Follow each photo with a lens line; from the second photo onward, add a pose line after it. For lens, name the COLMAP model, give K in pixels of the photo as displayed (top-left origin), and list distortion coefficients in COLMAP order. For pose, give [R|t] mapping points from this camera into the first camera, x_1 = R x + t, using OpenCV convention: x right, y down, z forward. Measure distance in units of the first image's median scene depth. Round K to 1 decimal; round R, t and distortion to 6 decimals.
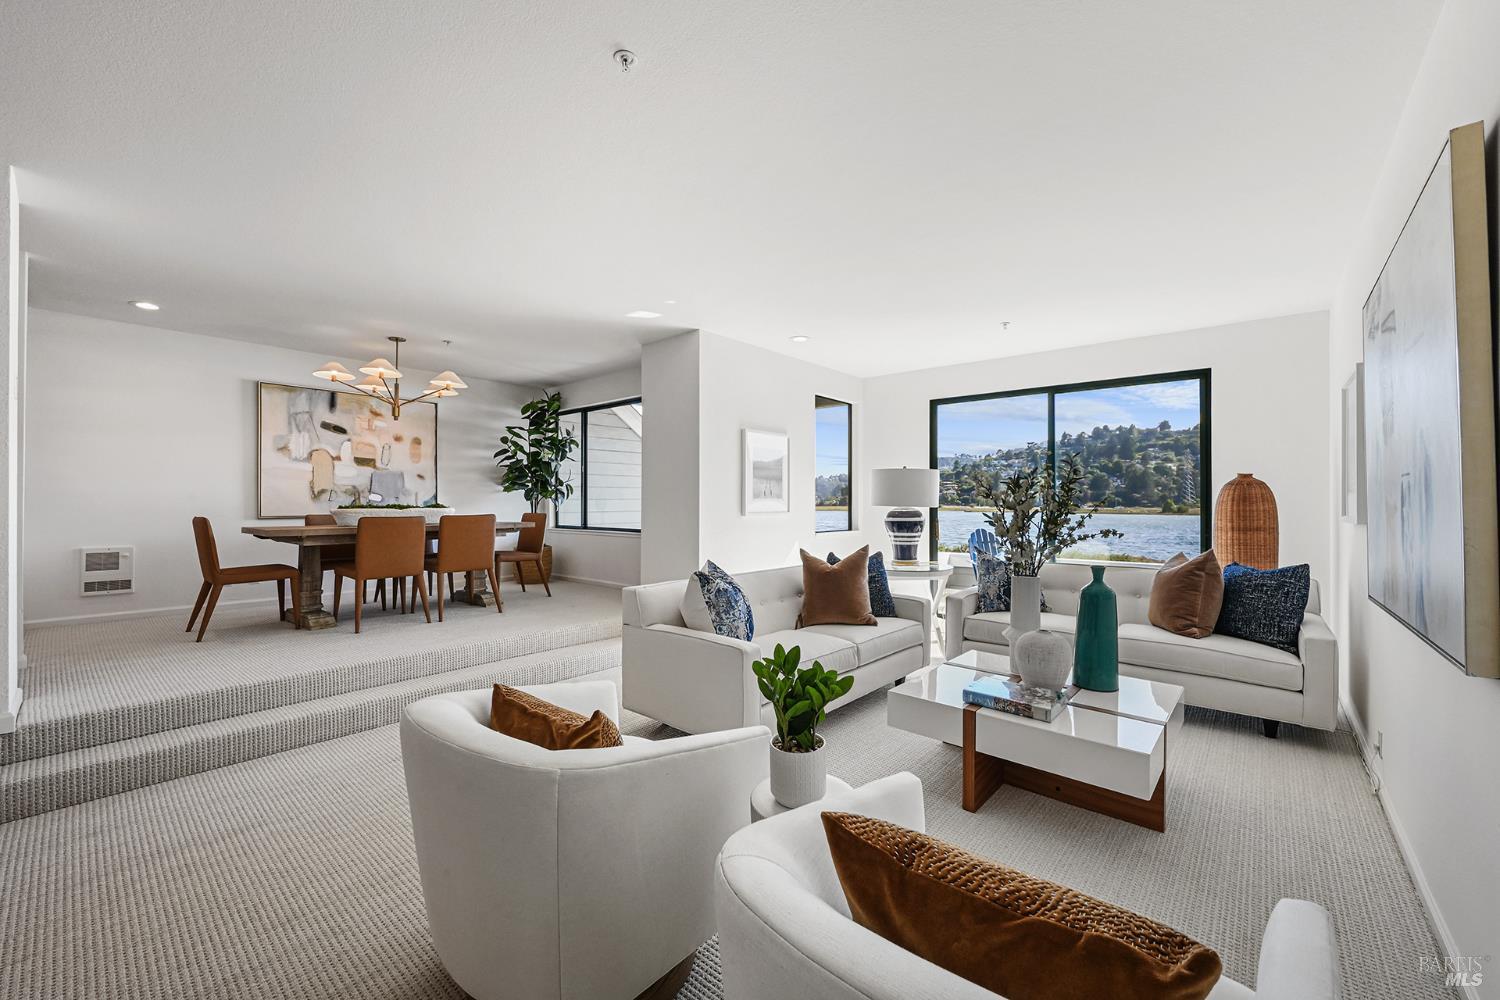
lens RADIAL K [[599.0, 0, 750.0], [0, 599.0, 500.0], [0, 0, 1]] dist [-0.000286, 0.000006]
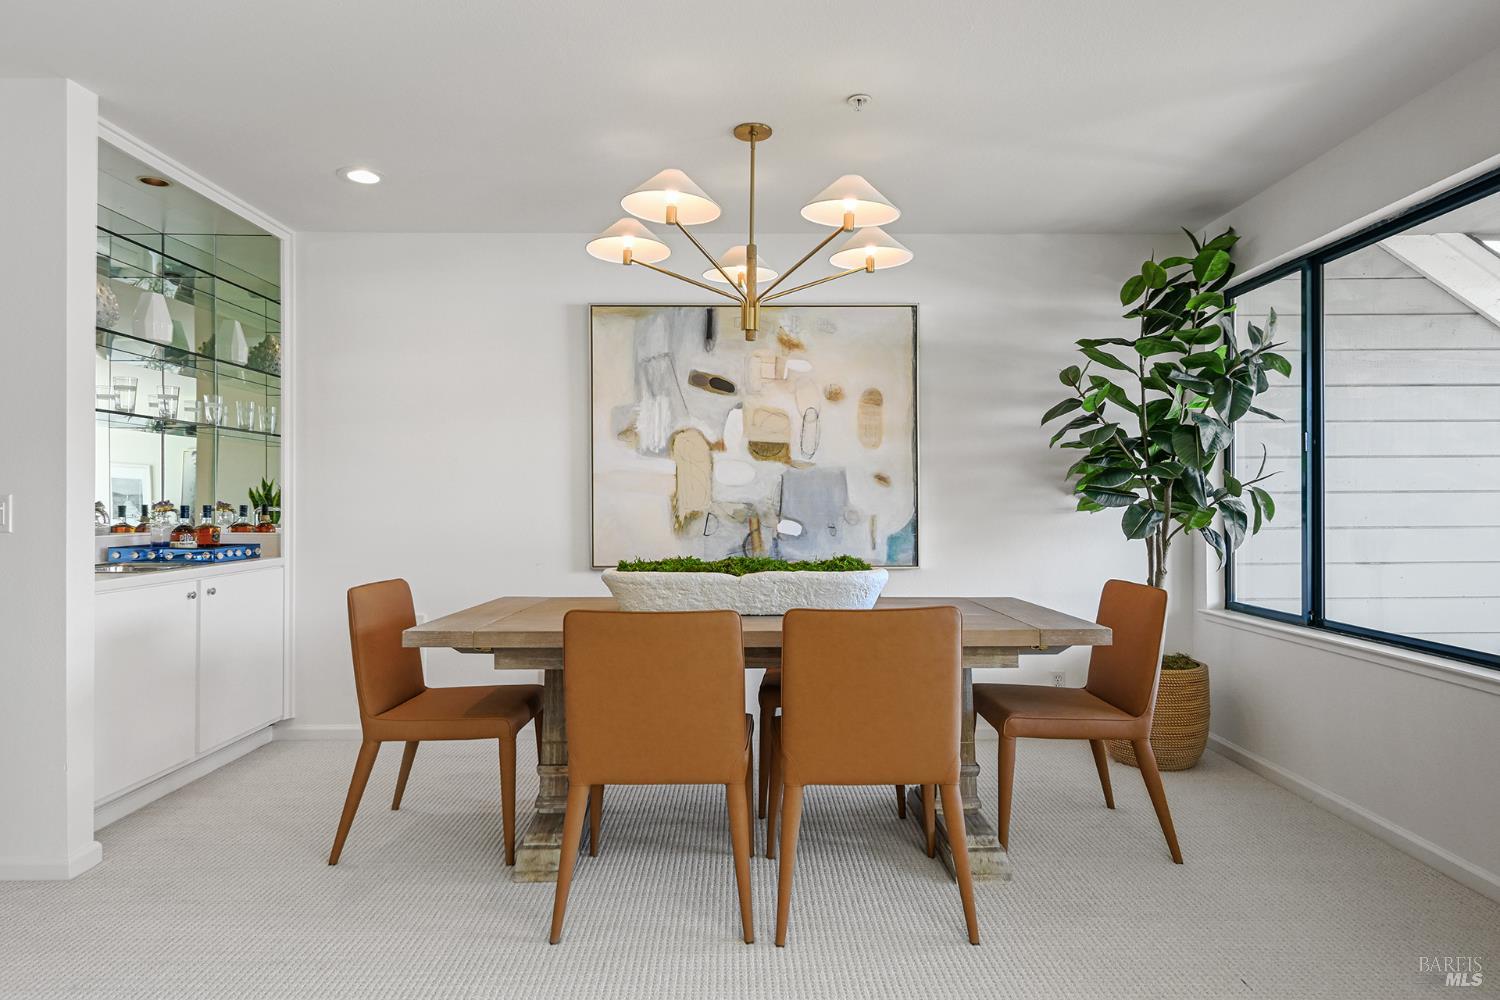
lens RADIAL K [[894.5, 0, 750.0], [0, 894.5, 500.0], [0, 0, 1]] dist [-0.001615, -0.000686]
pose [[0.665569, -0.006337, -0.746310, -0.121643], [0.004939, 0.999979, -0.004086, -0.020080], [0.746320, -0.000967, 0.665586, 0.463386]]
